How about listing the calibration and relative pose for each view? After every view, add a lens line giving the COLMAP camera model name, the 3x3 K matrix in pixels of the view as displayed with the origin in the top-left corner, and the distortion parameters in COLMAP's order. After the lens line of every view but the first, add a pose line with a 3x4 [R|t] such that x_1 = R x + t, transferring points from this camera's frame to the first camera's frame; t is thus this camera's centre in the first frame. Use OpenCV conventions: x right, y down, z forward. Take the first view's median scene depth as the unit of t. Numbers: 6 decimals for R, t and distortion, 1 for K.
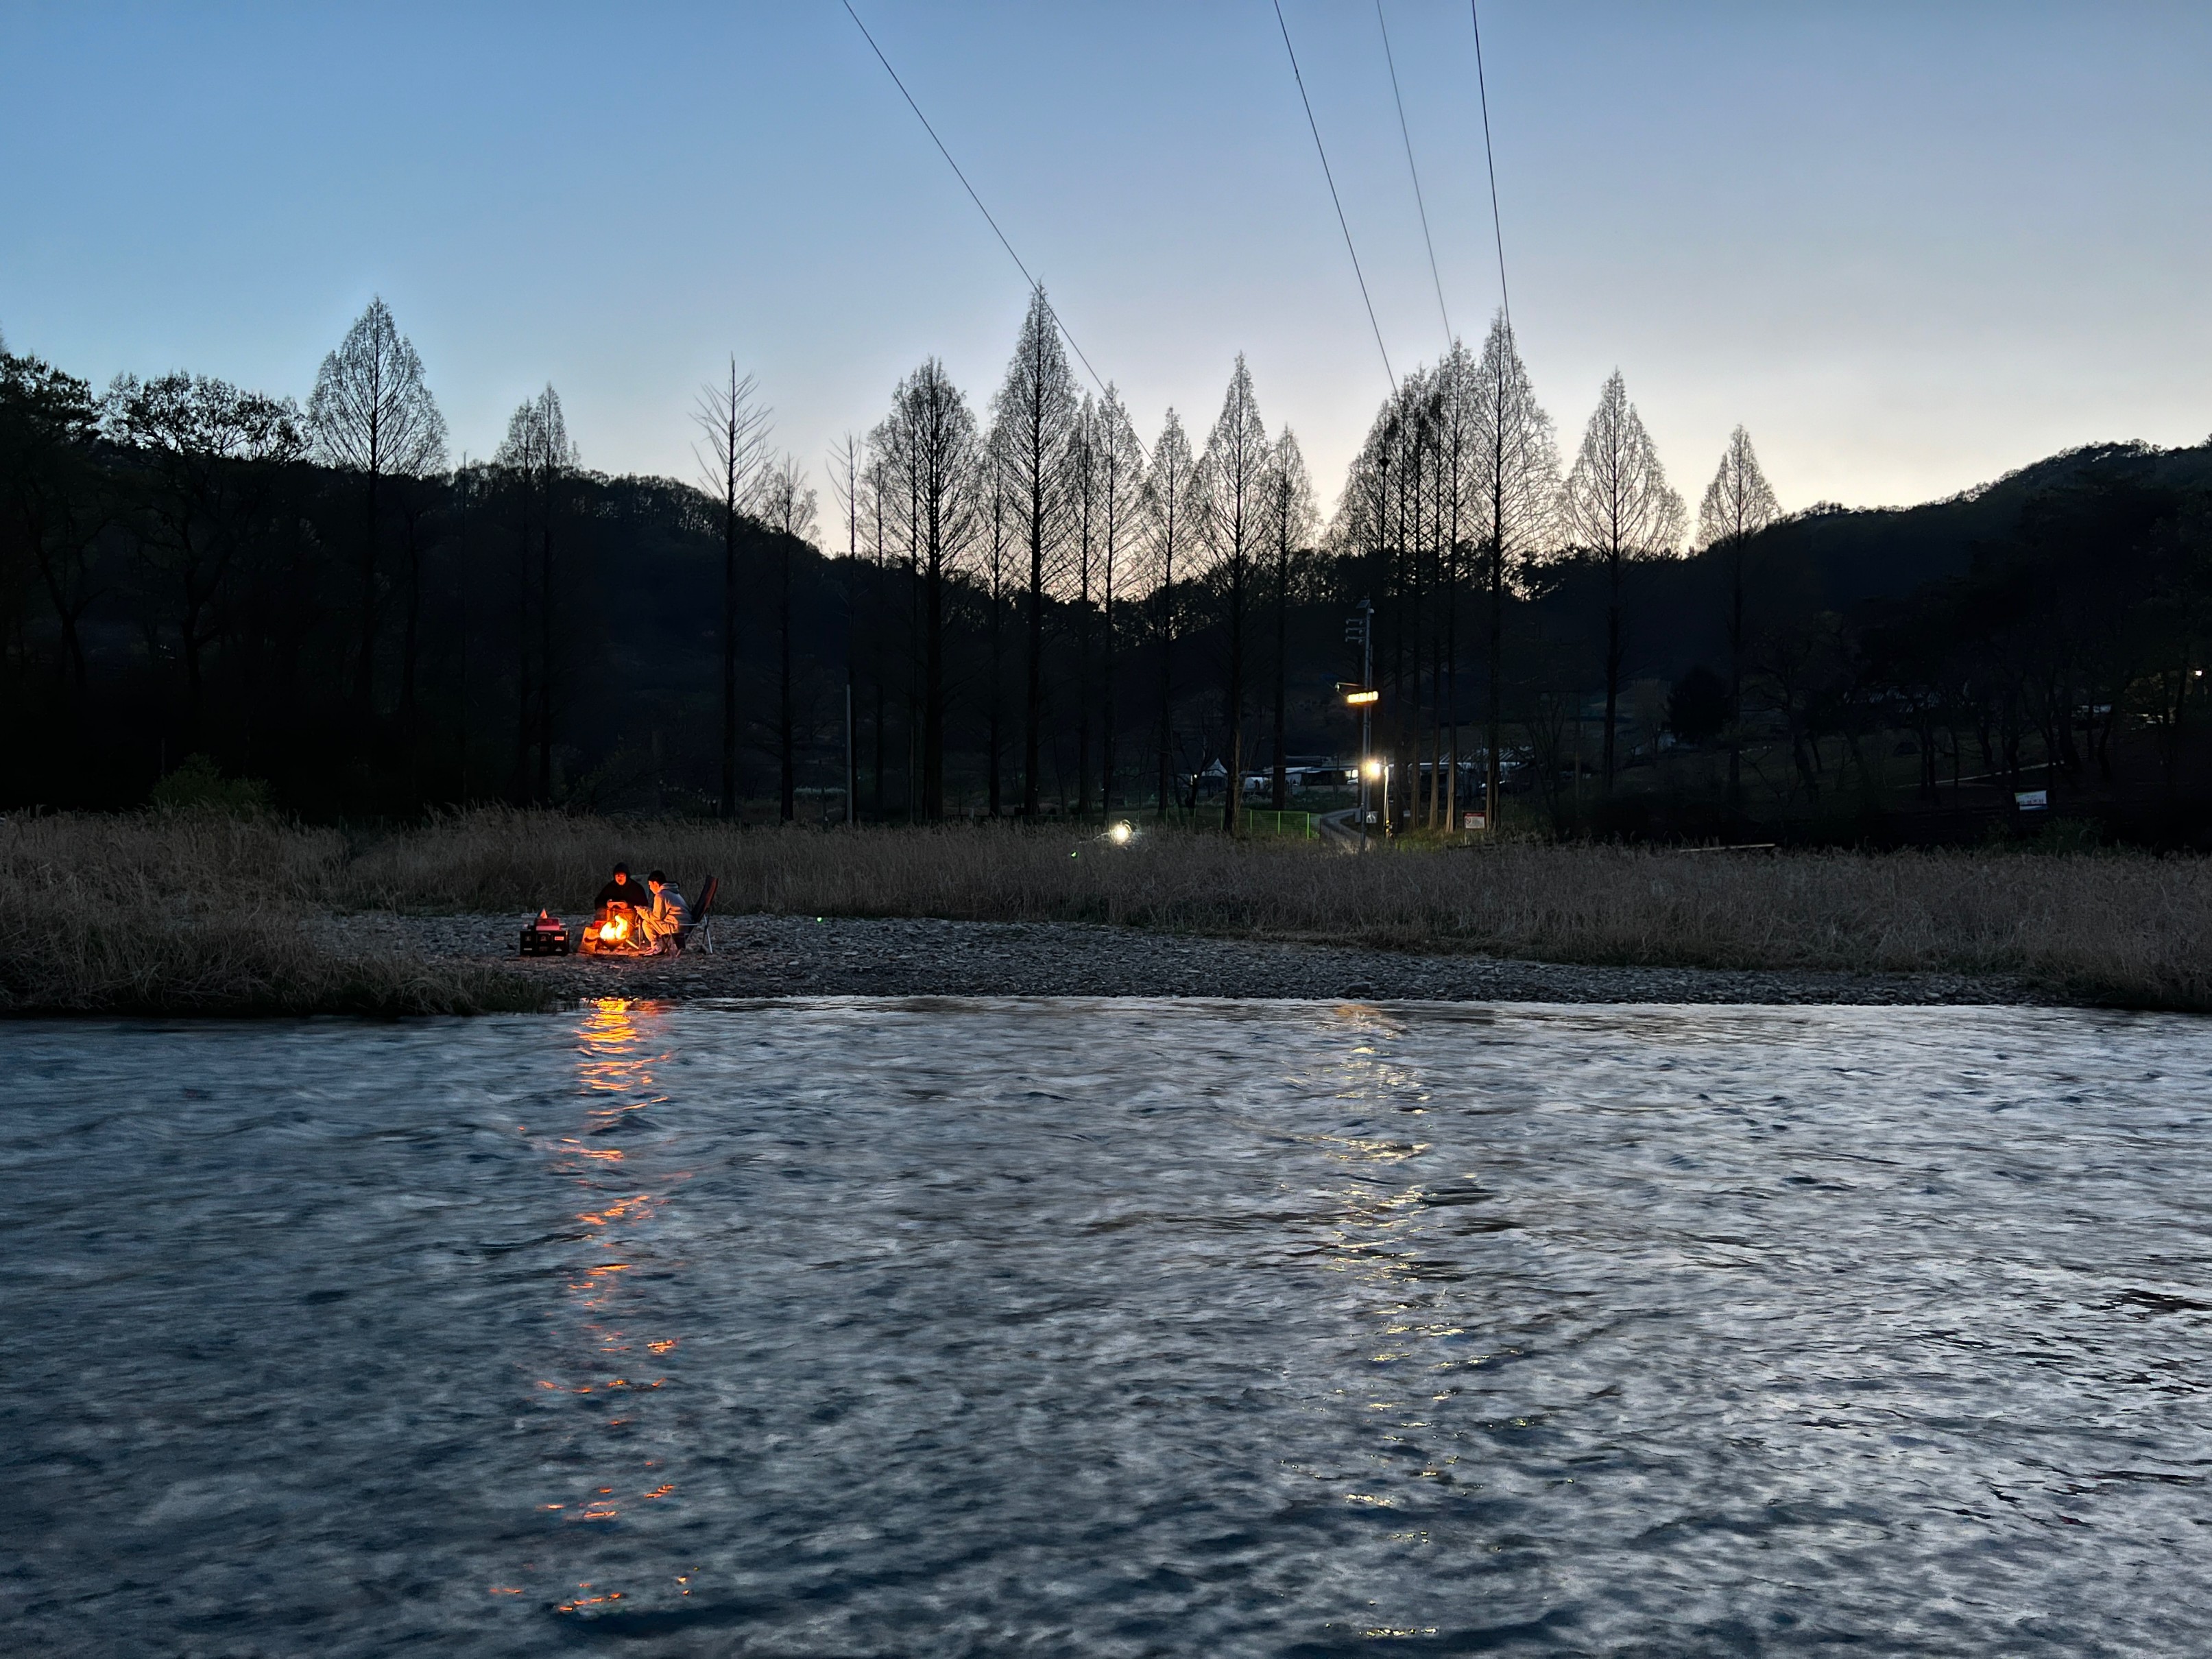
lens RADIAL K [[1671.1, 0, 1109.4], [0, 1671.1, 821.1], [0, 0, 1]] dist [0.040009, -0.043265]
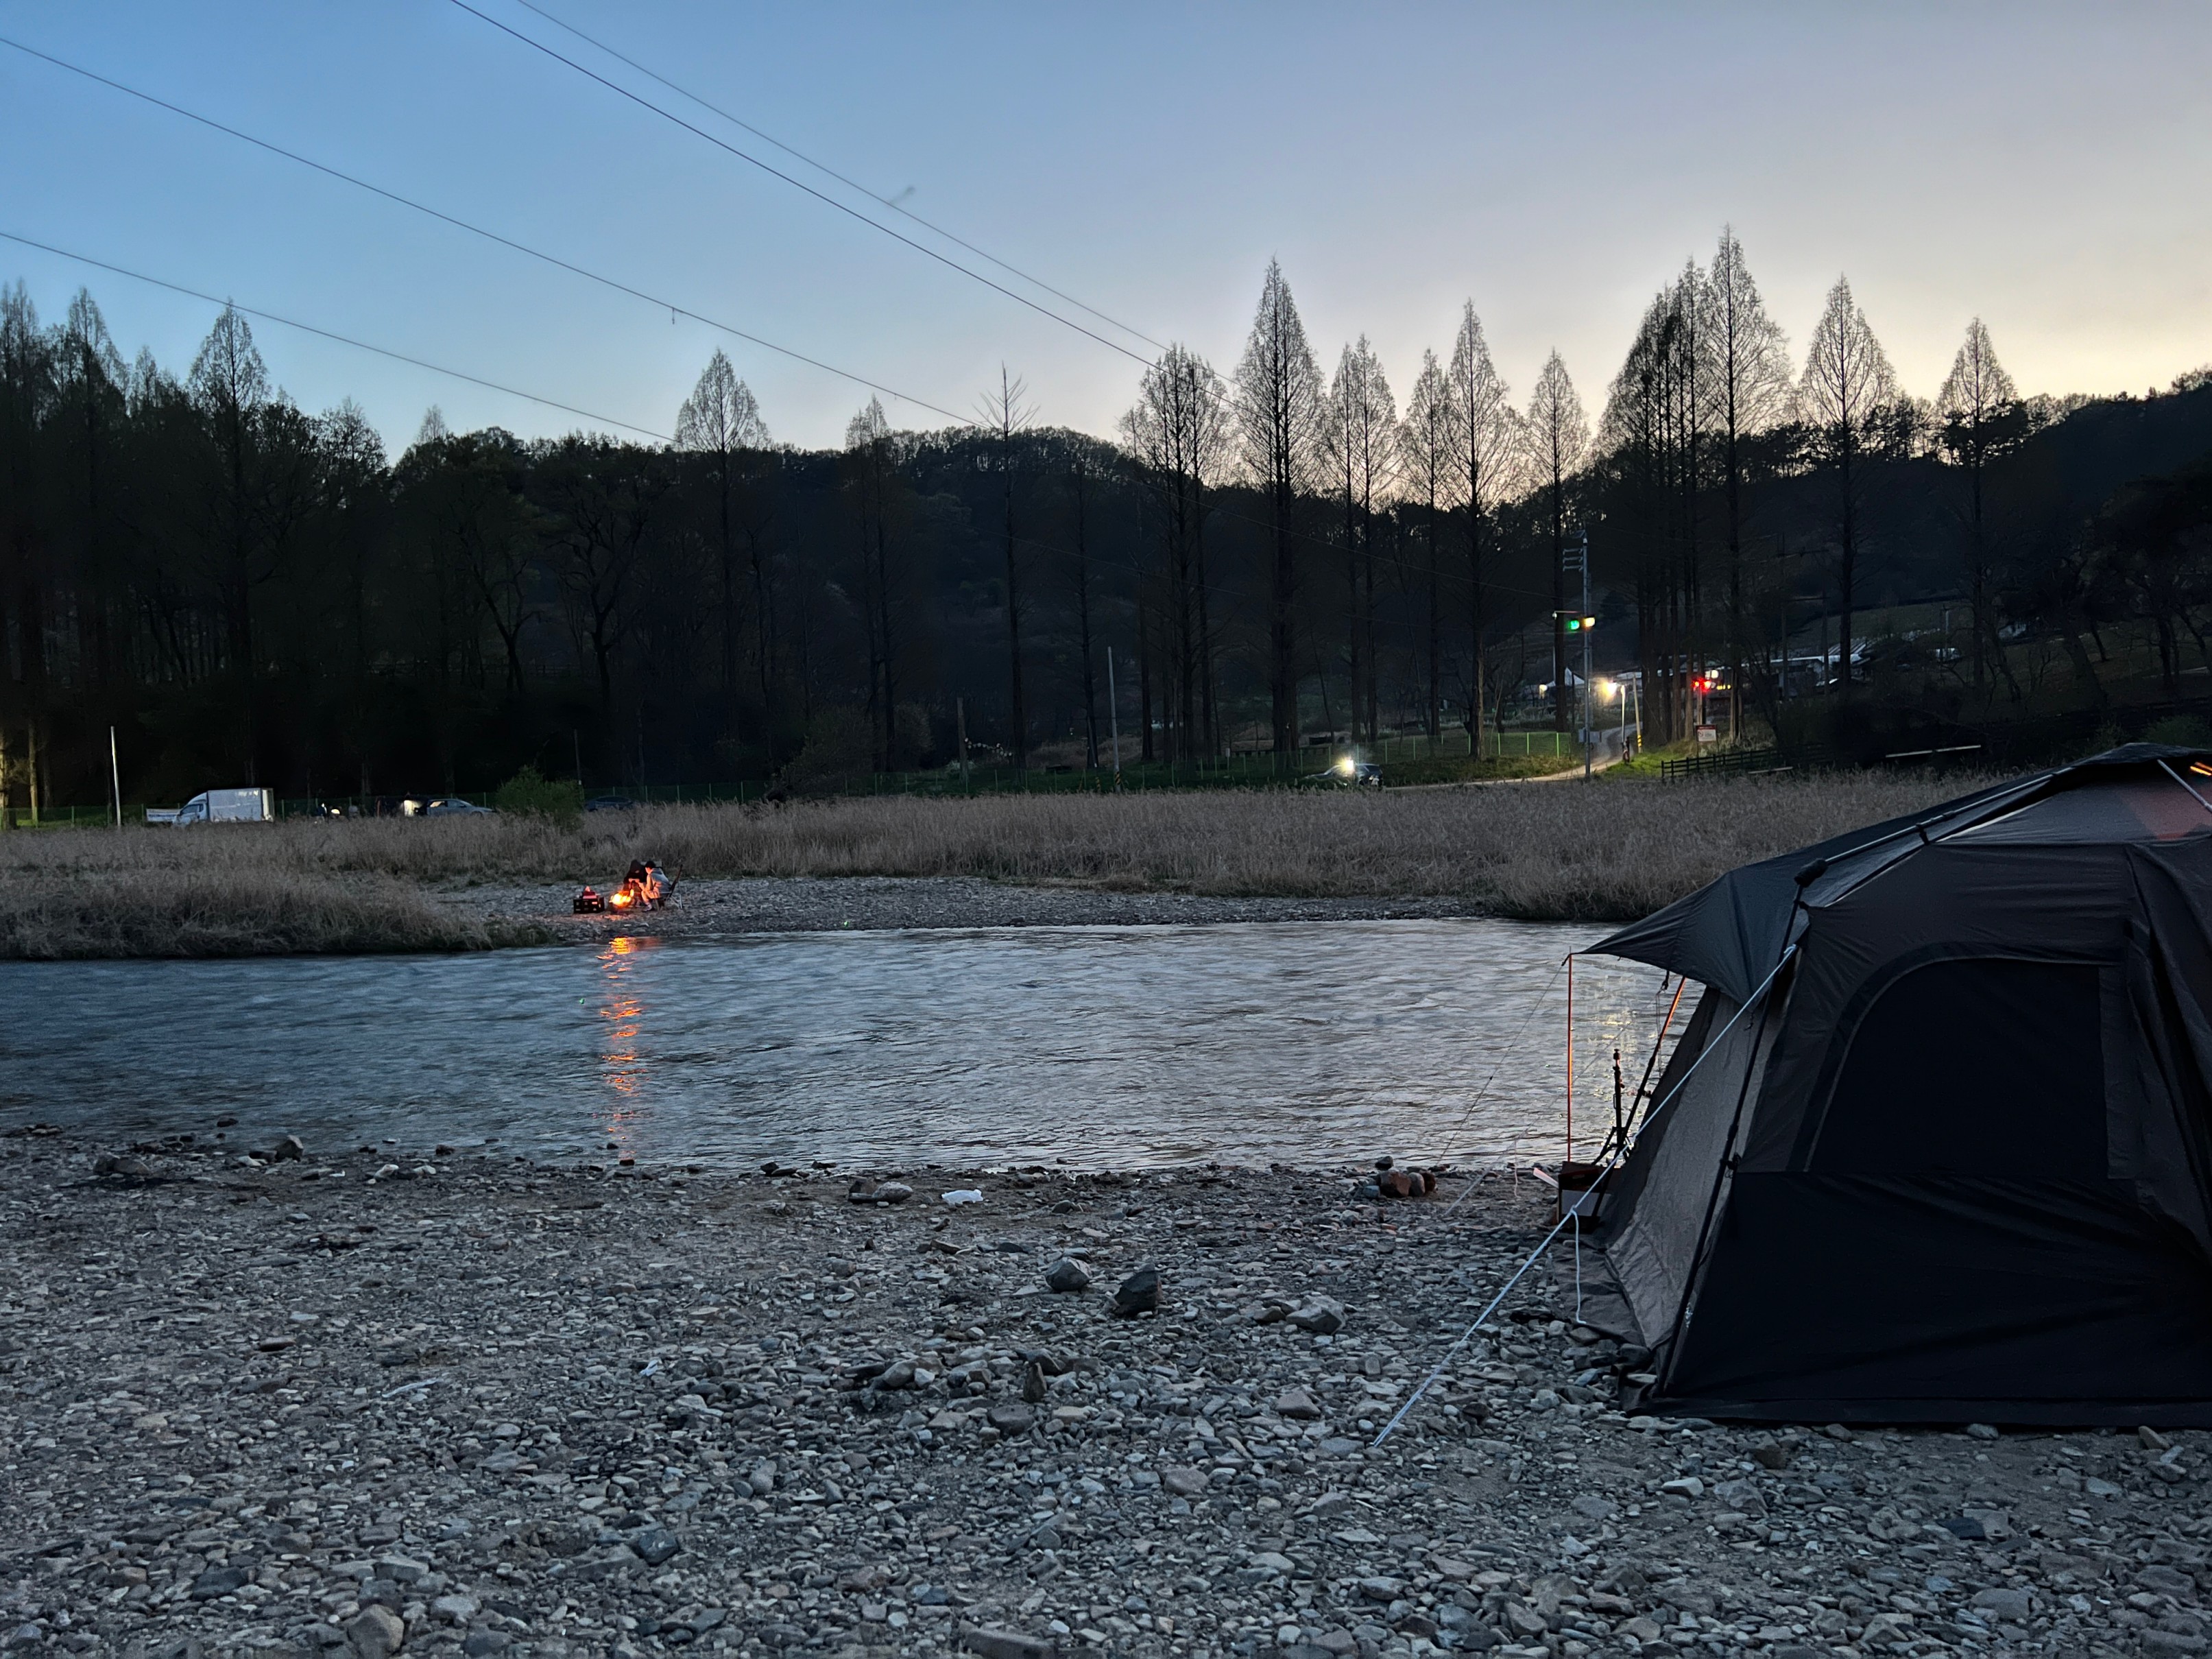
lens RADIAL K [[1671.1, 0, 1109.4], [0, 1671.1, 821.1], [0, 0, 1]] dist [0.040009, -0.043265]
pose [[0.964473, -0.038713, -0.261331, 0.130234], [0.052565, 0.997547, 0.046221, -0.013311], [0.258901, -0.058316, 0.964142, -0.103361]]
